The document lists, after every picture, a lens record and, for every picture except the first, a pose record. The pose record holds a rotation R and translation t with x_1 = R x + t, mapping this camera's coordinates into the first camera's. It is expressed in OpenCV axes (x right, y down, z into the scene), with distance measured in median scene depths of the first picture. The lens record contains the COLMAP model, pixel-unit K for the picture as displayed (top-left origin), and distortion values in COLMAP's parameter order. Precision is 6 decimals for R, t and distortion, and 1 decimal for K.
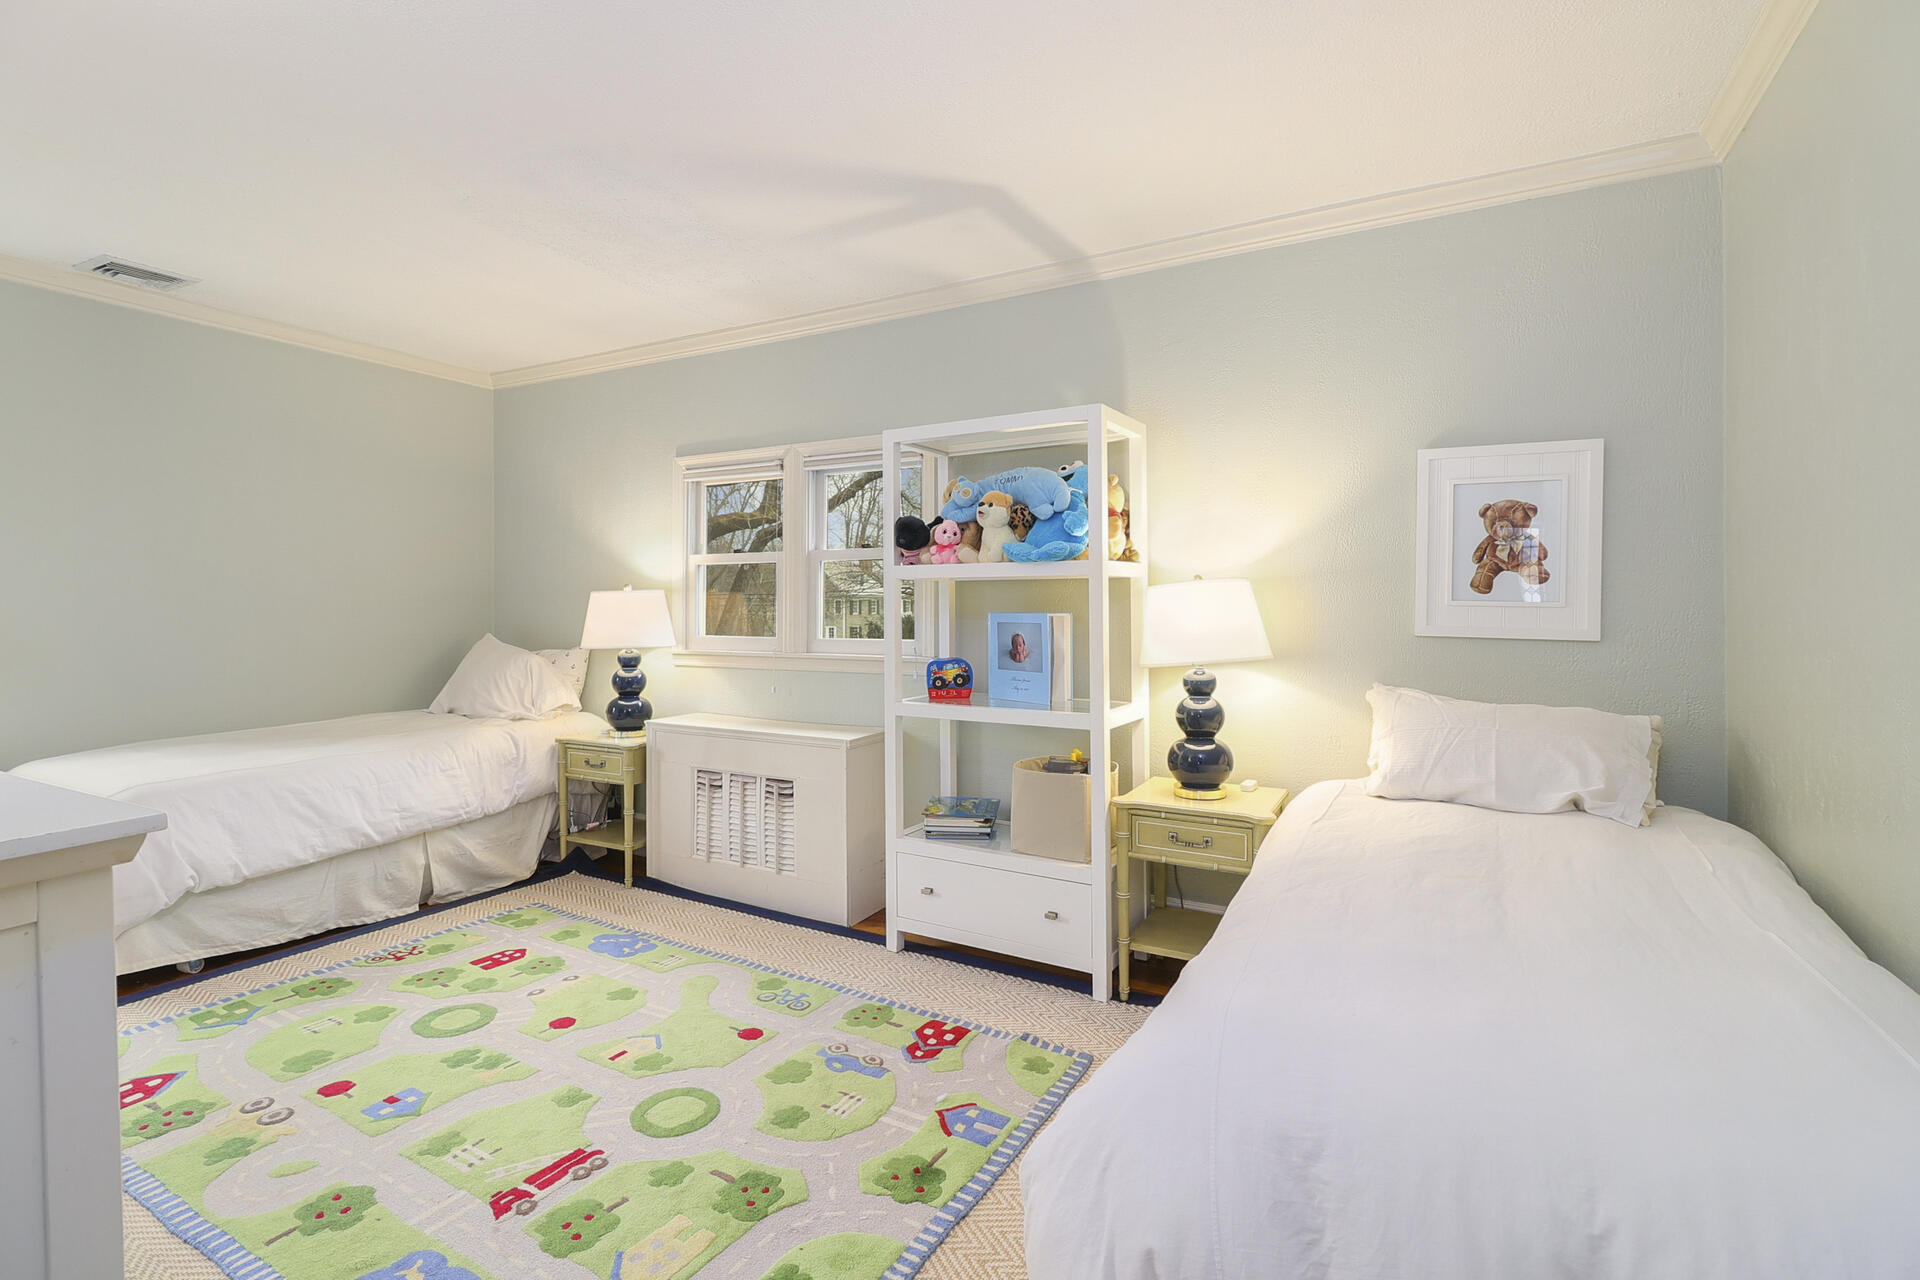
lens RADIAL K [[893.4, 0, 978.1], [0, 893.4, 606.9], [0, 0, 1]] dist [0.001096, -0.000408]
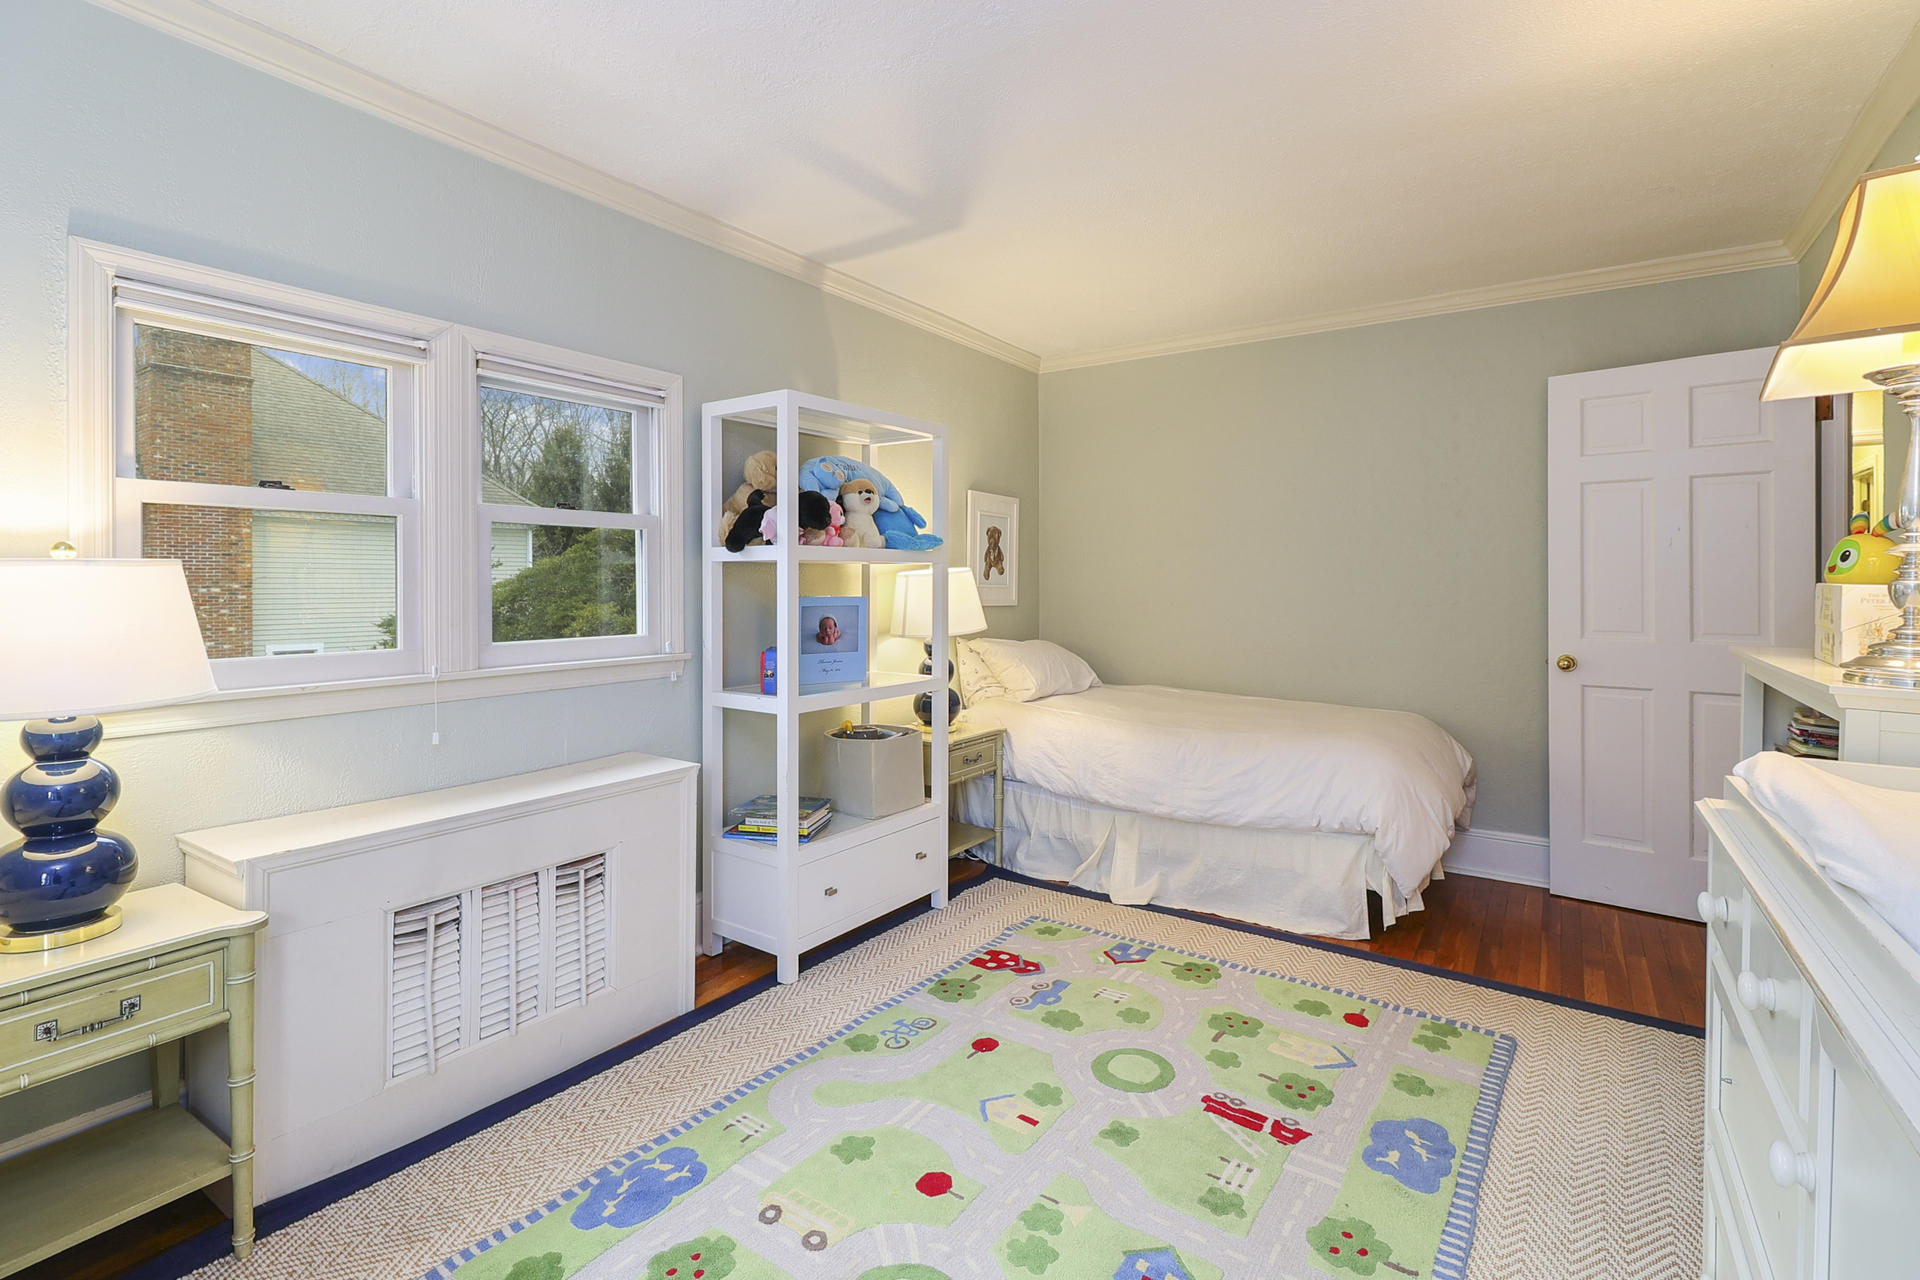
lens RADIAL K [[893.4, 0, 965.1], [0, 893.4, 590.3], [0, 0, 1]] dist [0.001096, -0.000408]
pose [[0.092581, -0.008592, 0.995668, -1.127952], [0.005811, 0.999950, 0.008089, -0.009137], [-0.995688, 0.005037, 0.092627, 0.881921]]
